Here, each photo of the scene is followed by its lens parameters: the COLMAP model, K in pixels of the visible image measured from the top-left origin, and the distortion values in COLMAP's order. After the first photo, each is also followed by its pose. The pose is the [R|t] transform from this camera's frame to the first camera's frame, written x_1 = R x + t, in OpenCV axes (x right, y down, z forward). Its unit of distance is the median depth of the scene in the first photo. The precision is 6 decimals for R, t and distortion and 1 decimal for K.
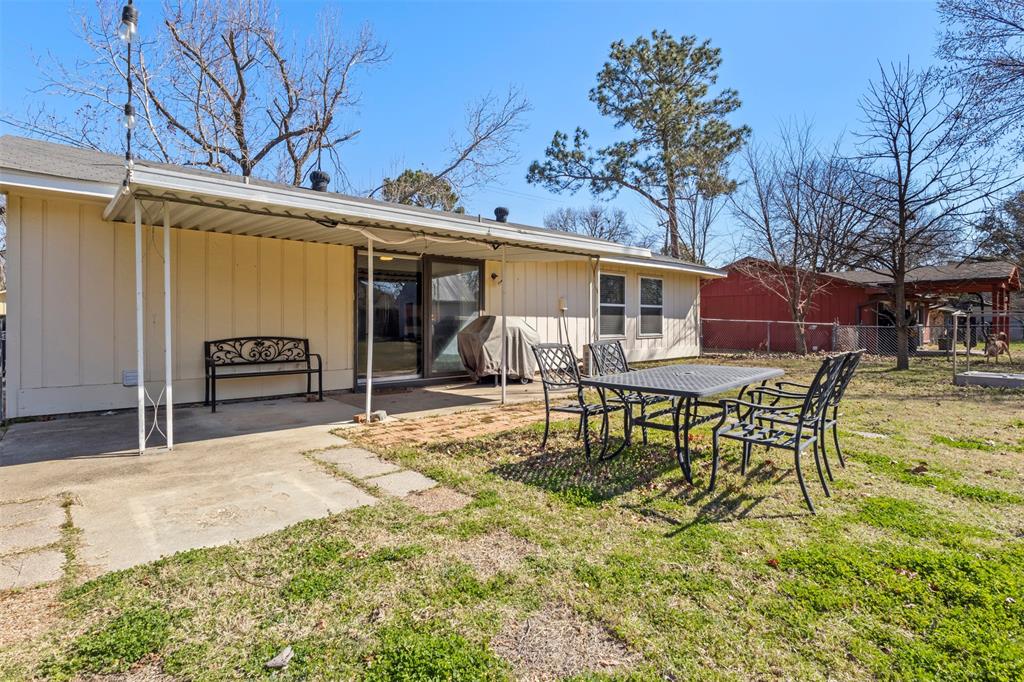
lens RADIAL K [[504.4, 0, 512.0], [0, 504.4, 316.3], [0, 0, 1]] dist [-0.002963, -0.000738]
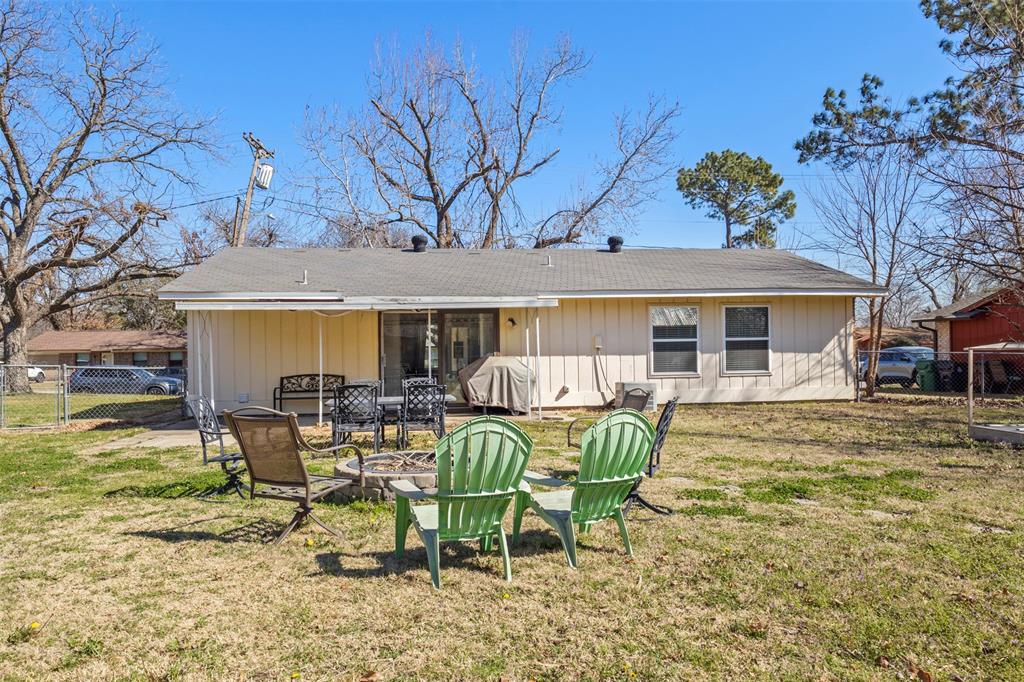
lens RADIAL K [[733.0, 0, 512.0], [0, 733.0, 341.0], [0, 0, 1]] dist [0.004852, 0.001015]
pose [[0.819592, -0.025954, -0.572360, 0.644541], [0.022181, 0.999662, -0.013567, -0.008070], [0.572519, -0.001576, 0.819890, -0.239716]]
